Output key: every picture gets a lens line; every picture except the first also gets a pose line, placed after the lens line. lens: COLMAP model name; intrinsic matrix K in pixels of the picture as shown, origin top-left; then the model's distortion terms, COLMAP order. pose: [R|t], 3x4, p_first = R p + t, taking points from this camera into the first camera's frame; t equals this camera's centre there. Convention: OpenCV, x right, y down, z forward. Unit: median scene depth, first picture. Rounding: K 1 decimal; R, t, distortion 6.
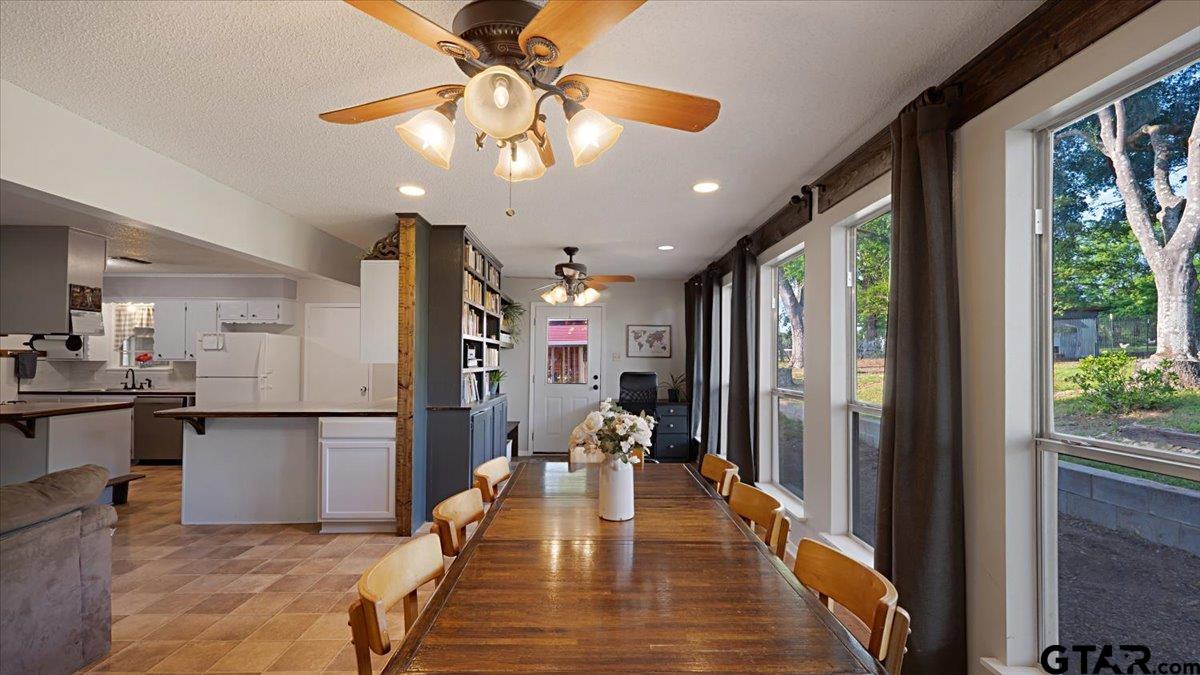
lens RADIAL K [[545.1, 0, 601.5], [0, 545.1, 355.2], [0, 0, 1]] dist [-0.000163, -0.000031]
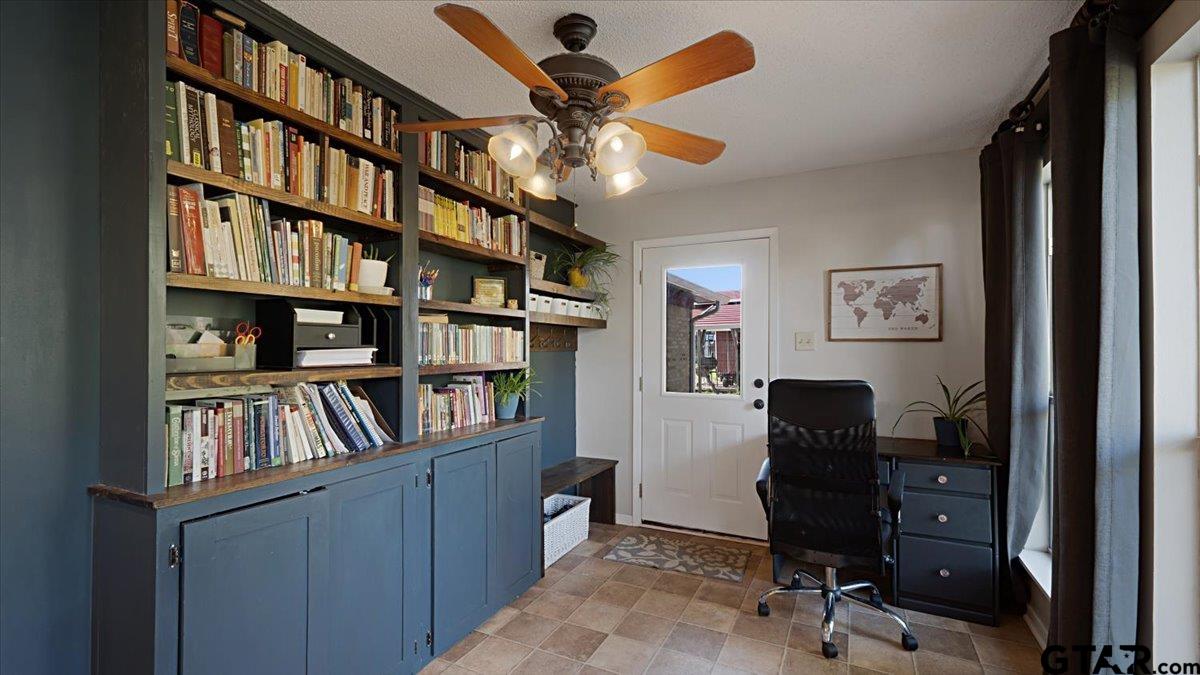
lens RADIAL K [[531.7, 0, 603.6], [0, 531.7, 341.5], [0, 0, 1]] dist [0.013306, -0.000023]
pose [[0.891349, -0.011457, -0.453174, 0.084533], [0.008903, 0.999930, -0.007769, 0.005811], [0.453231, 0.002890, 0.891388, 0.533584]]
